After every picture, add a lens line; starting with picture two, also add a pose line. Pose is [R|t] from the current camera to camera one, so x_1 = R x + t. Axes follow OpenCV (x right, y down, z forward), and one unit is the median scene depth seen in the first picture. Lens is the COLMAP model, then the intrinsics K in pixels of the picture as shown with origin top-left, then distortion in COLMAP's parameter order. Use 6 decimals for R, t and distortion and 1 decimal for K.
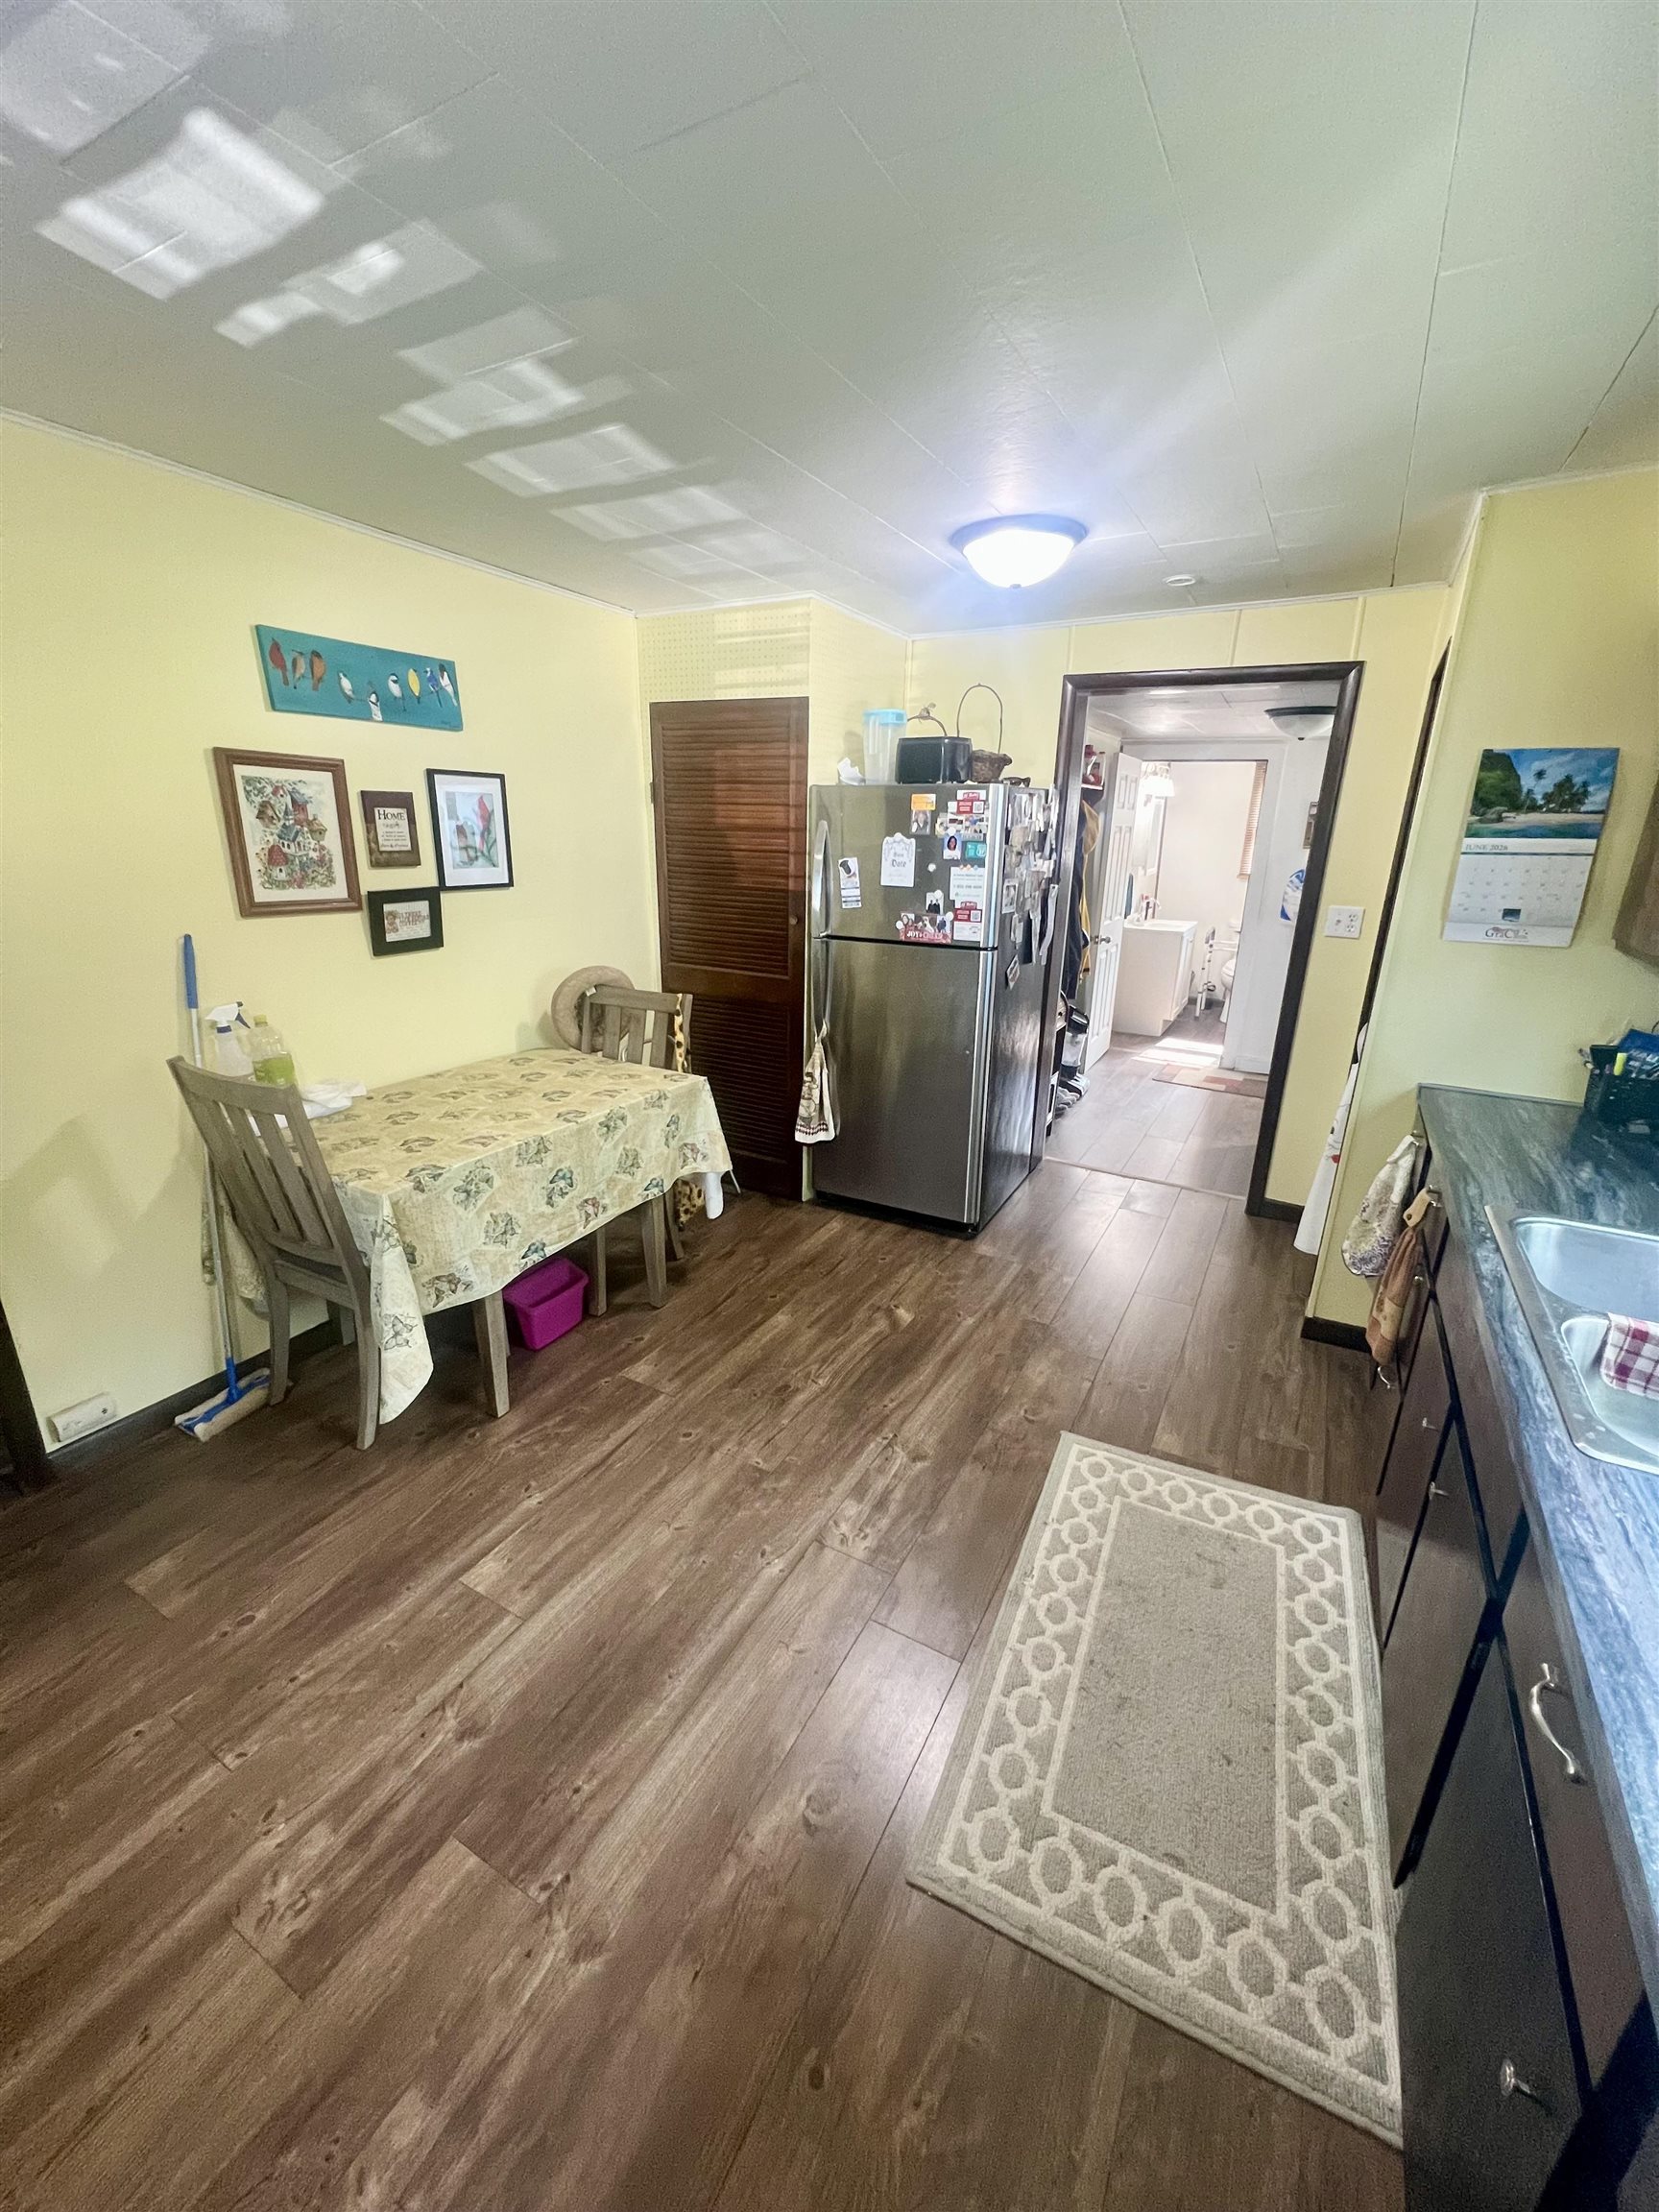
lens RADIAL K [[888.2, 0, 832.8], [0, 888.2, 1110.2], [0, 0, 1]] dist [0.002617, 0.000579]
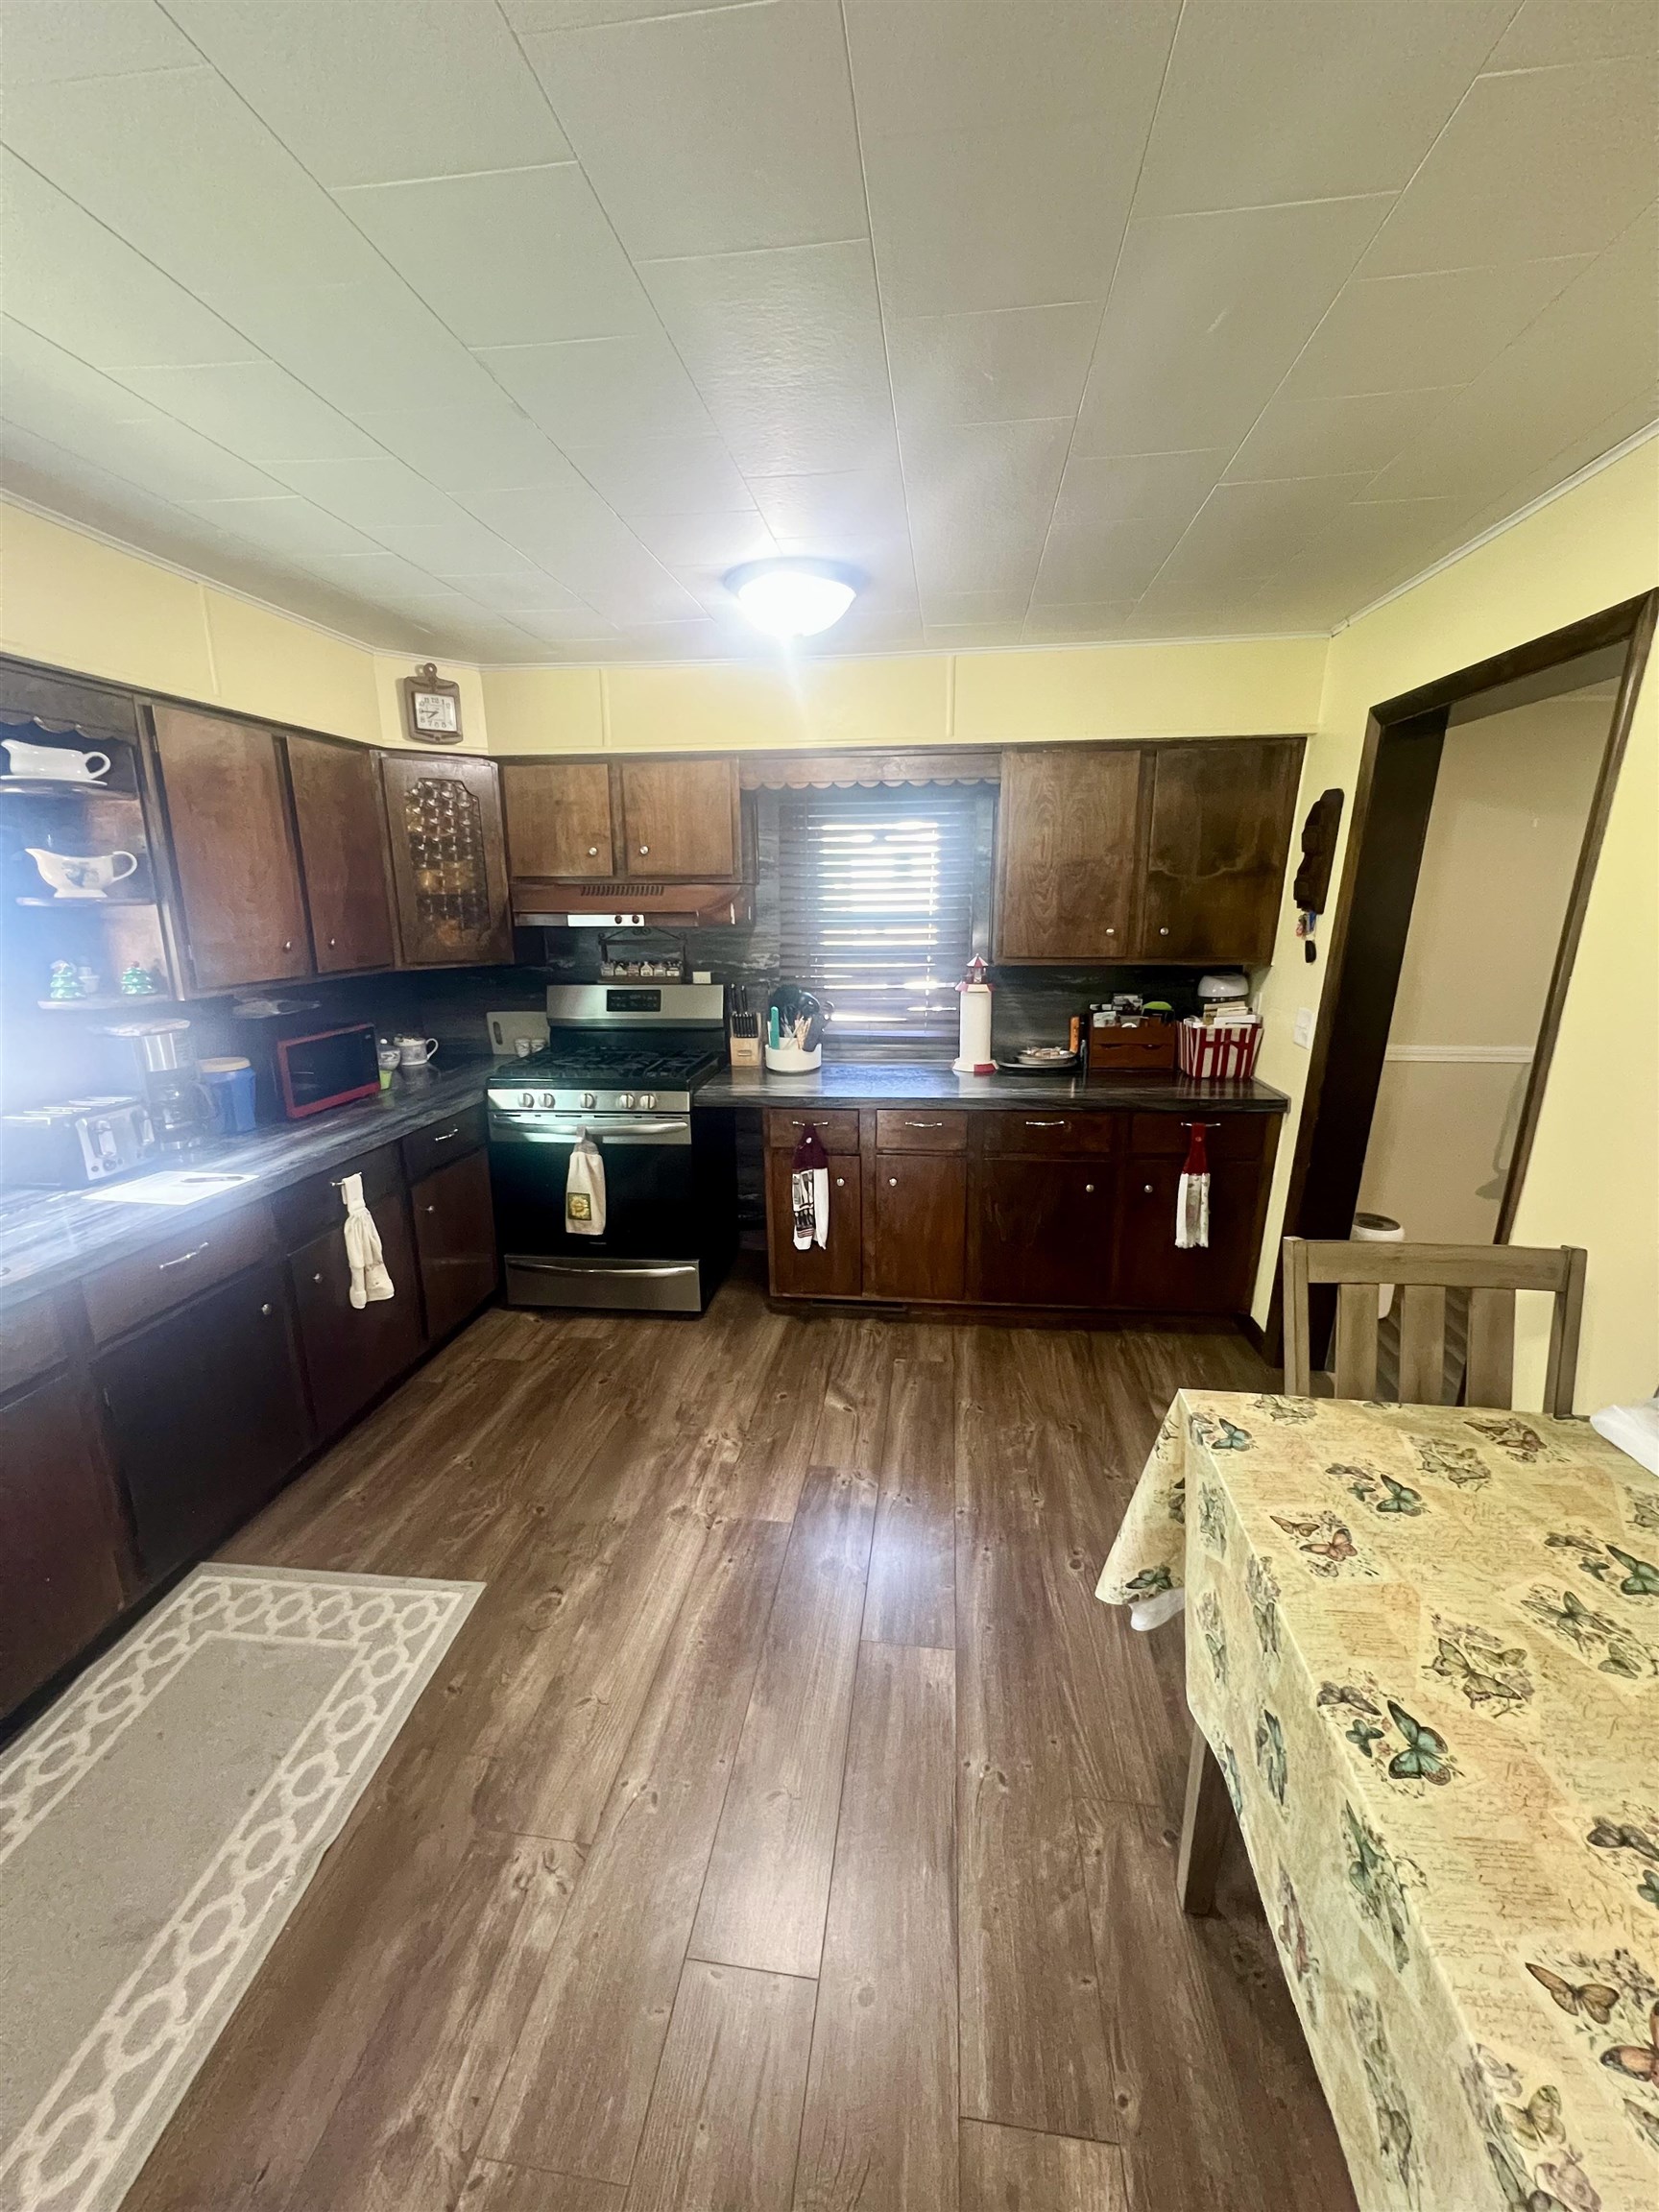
lens RADIAL K [[888.2, 0, 820.3], [0, 888.2, 1108.2], [0, 0, 1]] dist [0.002617, 0.000579]
pose [[-0.934113, 0.070322, -0.349982, 0.015942], [-0.123928, 0.855548, 0.502672, -0.402687], [0.334776, 0.512925, -0.790464, 1.251292]]
